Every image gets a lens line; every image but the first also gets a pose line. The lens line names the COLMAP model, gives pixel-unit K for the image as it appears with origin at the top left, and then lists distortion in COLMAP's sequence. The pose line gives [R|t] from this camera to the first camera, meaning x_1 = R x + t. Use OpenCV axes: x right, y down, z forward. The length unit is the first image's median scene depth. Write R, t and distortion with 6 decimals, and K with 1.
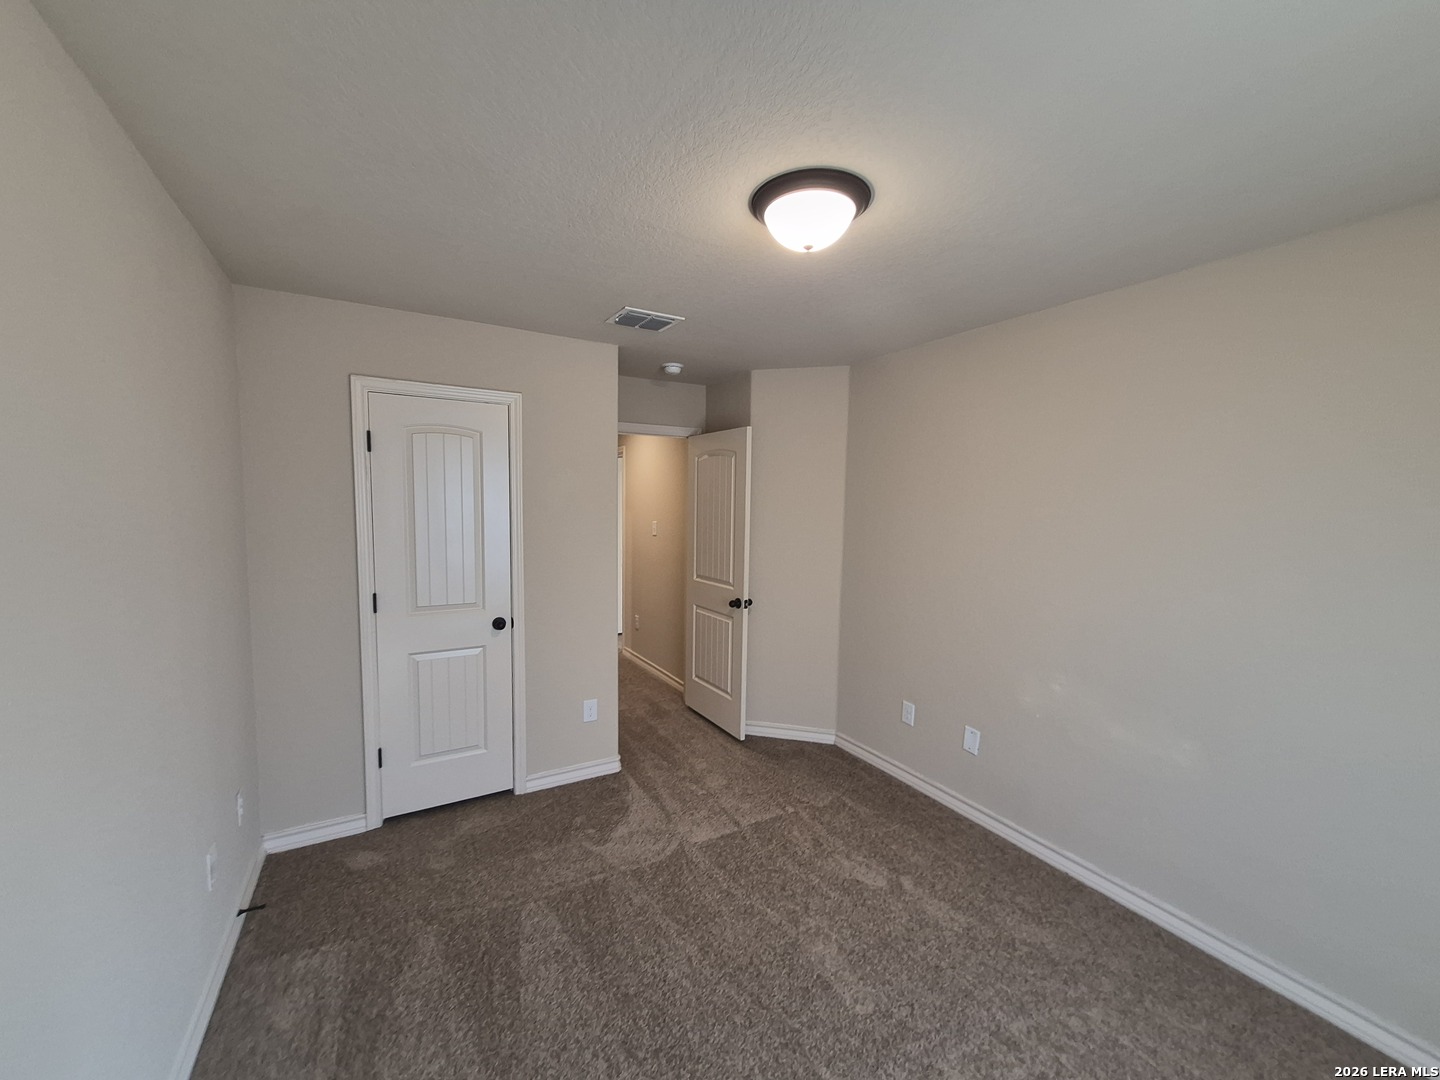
lens RADIAL K [[572.3, 0, 627.3], [0, 572.3, 538.2], [0, 0, 1]] dist [0.000585, -0.000008]
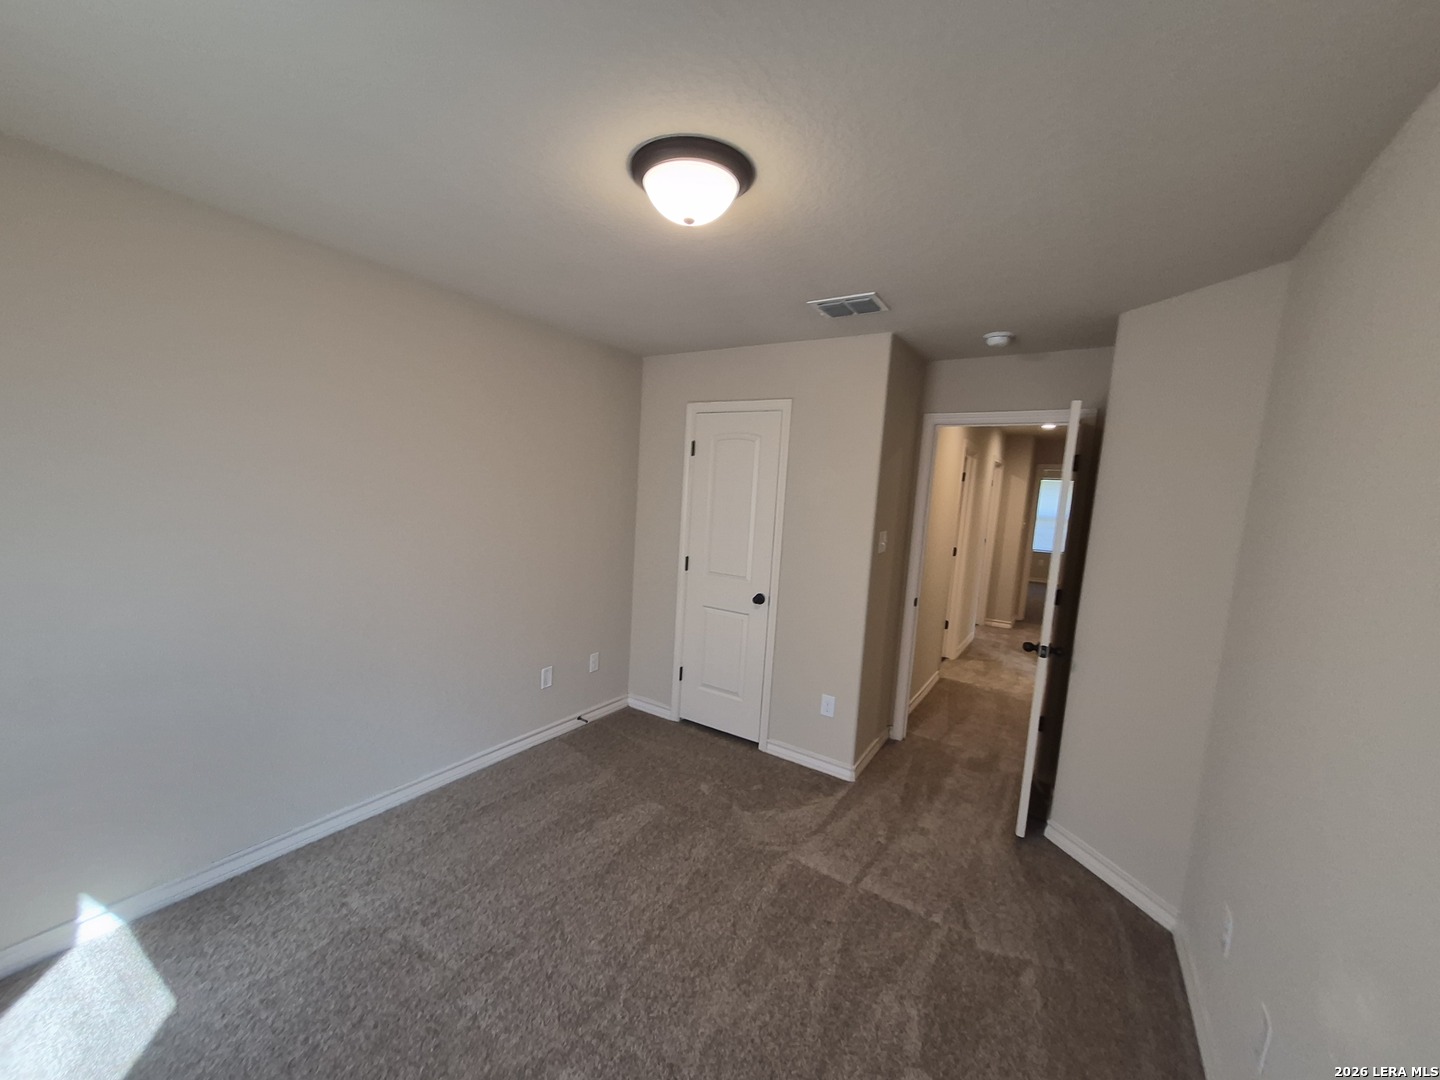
lens RADIAL K [[543.7, 0, 720.0], [0, 543.7, 540.0], [0, 0, 1]] dist [0.000253, 0.000012]
pose [[0.491880, 0.094634, -0.865505, 0.726461], [-0.107160, 0.993098, 0.047685, -0.015573], [0.864043, 0.069292, 0.498626, 0.385115]]
